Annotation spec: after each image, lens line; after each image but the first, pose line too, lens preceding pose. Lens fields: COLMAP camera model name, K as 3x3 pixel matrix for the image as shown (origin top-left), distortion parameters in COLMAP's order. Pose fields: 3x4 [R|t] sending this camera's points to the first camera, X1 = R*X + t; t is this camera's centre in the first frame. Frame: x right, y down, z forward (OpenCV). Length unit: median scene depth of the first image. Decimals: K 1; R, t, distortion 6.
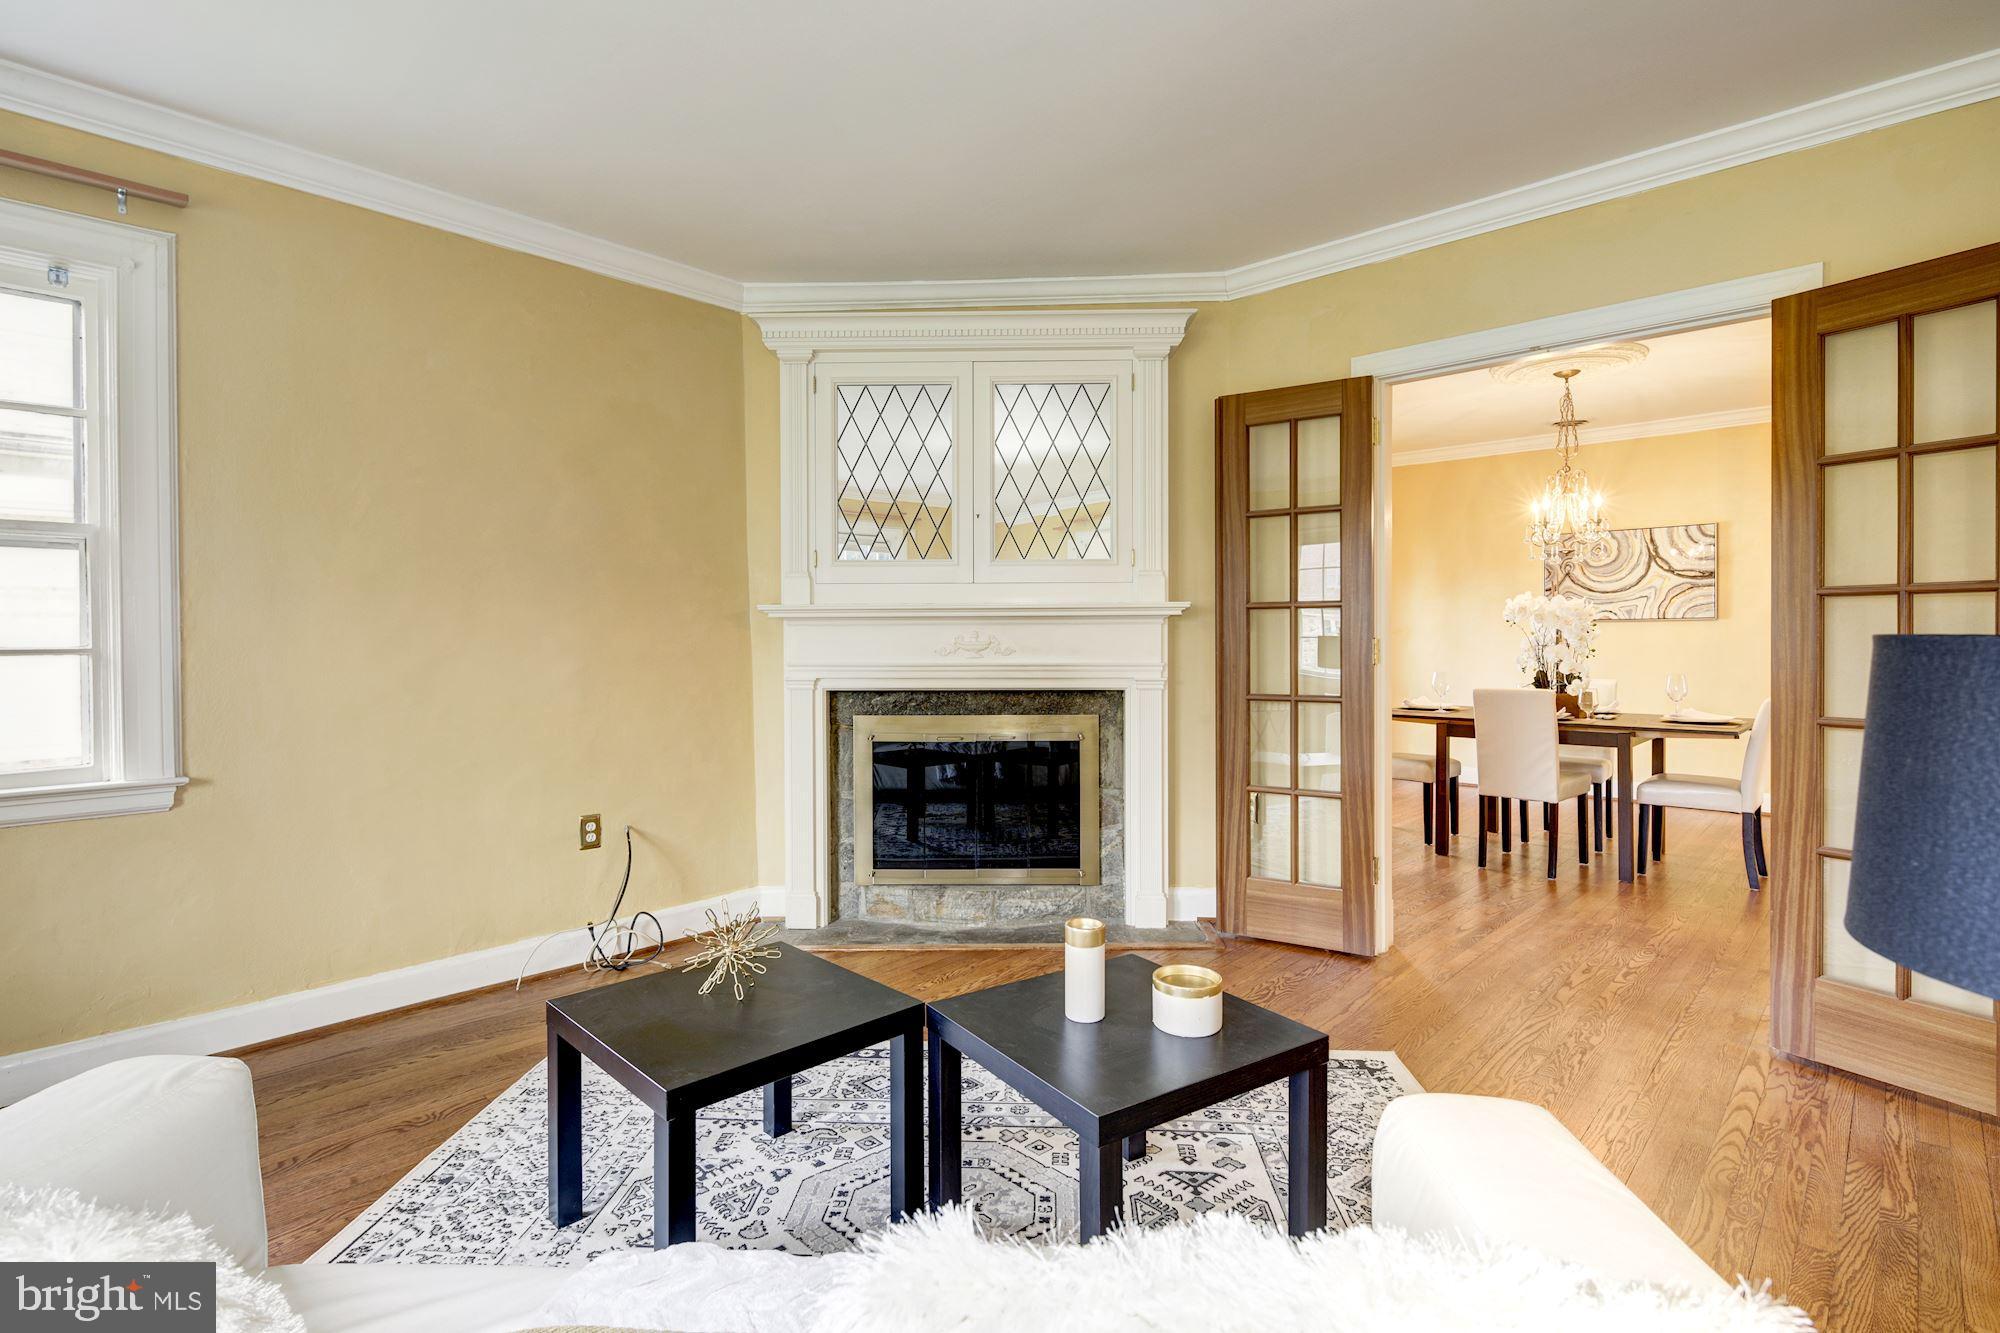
lens RADIAL K [[966.2, 0, 993.0], [0, 966.2, 641.3], [0, 0, 1]] dist [0.005391, -0.005067]
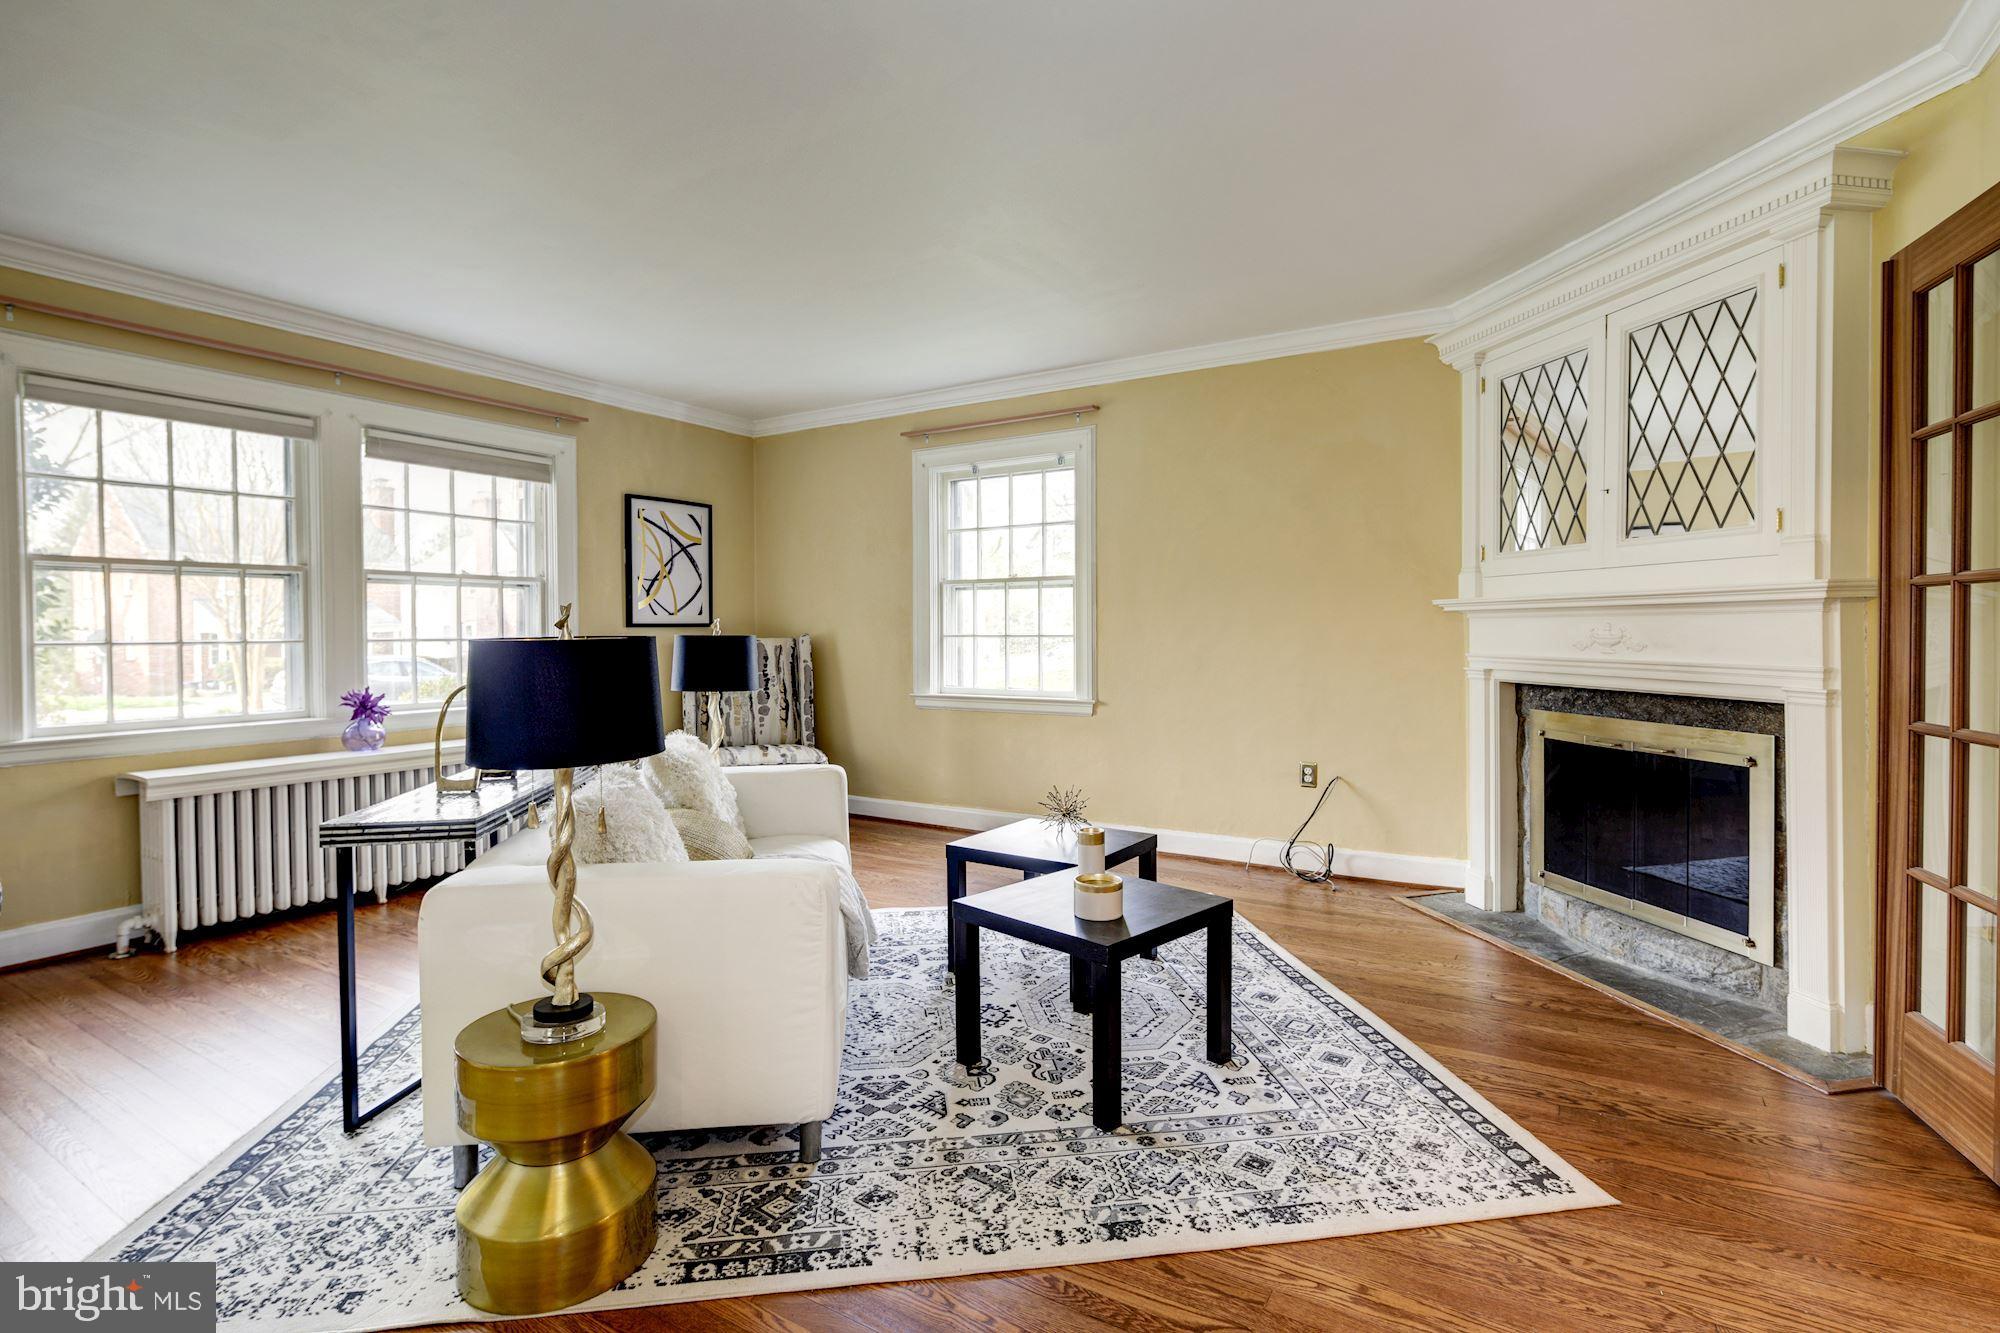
lens RADIAL K [[966.2, 0, 991.8], [0, 966.2, 646.6], [0, 0, 1]] dist [0.005391, -0.005067]
pose [[0.196563, 0.021376, -0.980258, 0.730435], [-0.000249, 0.999763, 0.021751, -0.008075], [0.980491, -0.004031, 0.196521, 0.279471]]
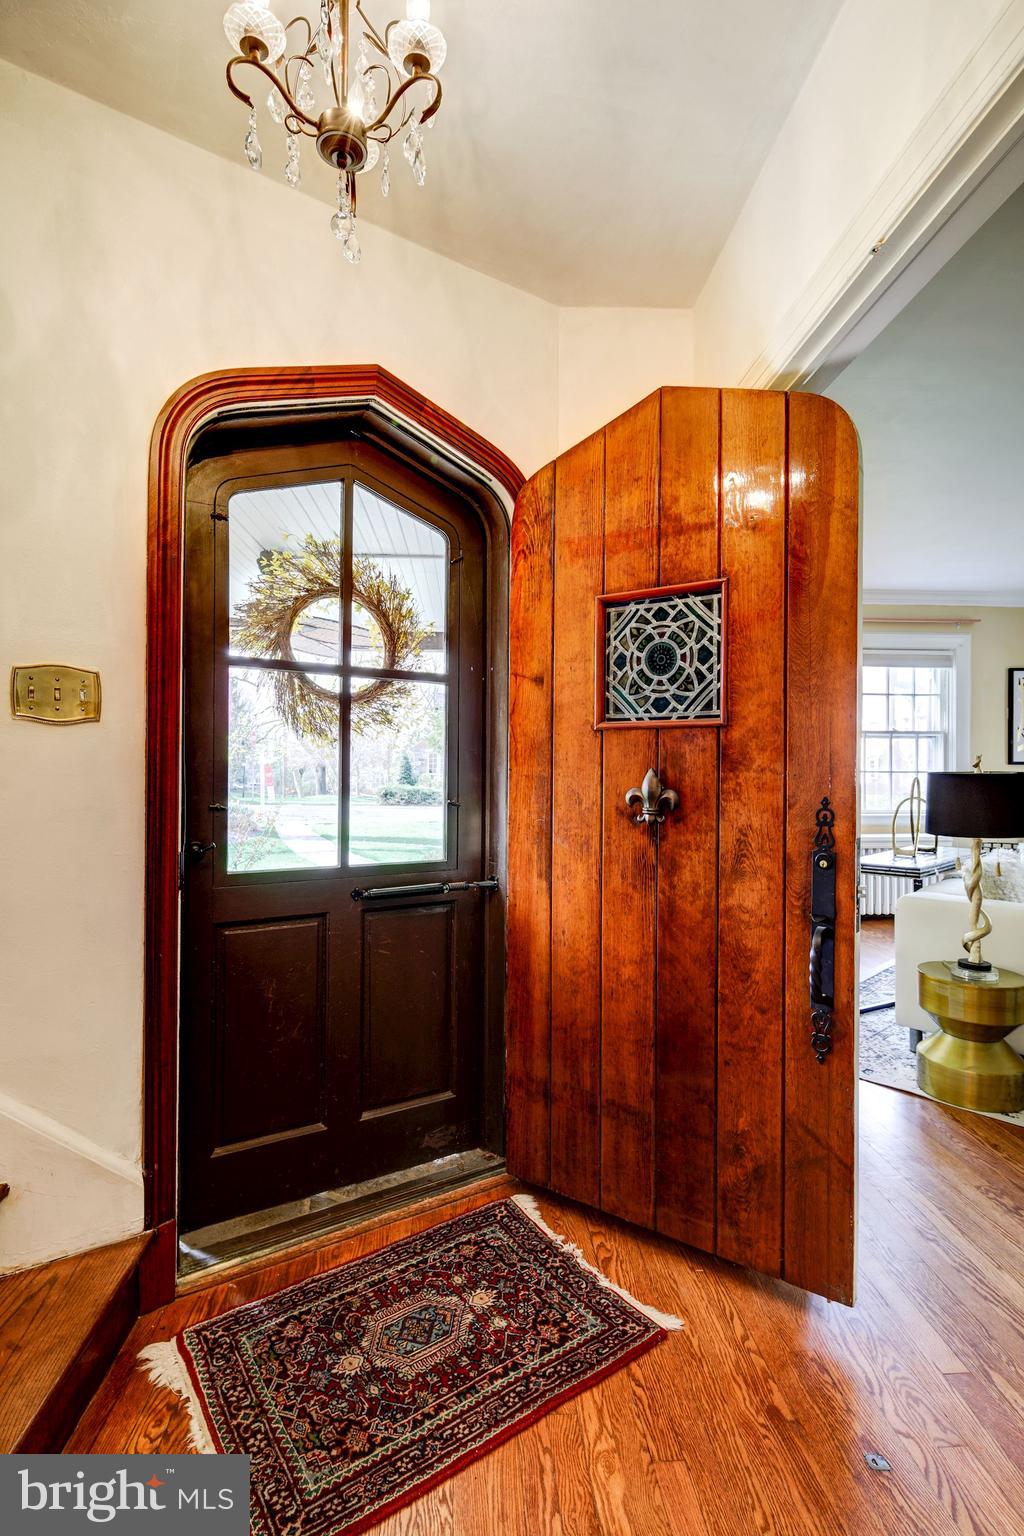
lens RADIAL K [[742.0, 0, 511.3], [0, 742.0, 768.0], [0, 0, 1]] dist [0.005391, -0.005067]
pose [[-0.680062, 0.006887, -0.733123, 1.043582], [-0.000969, 0.999947, 0.010292, -0.013079], [0.733154, 0.007709, -0.680019, 0.321679]]
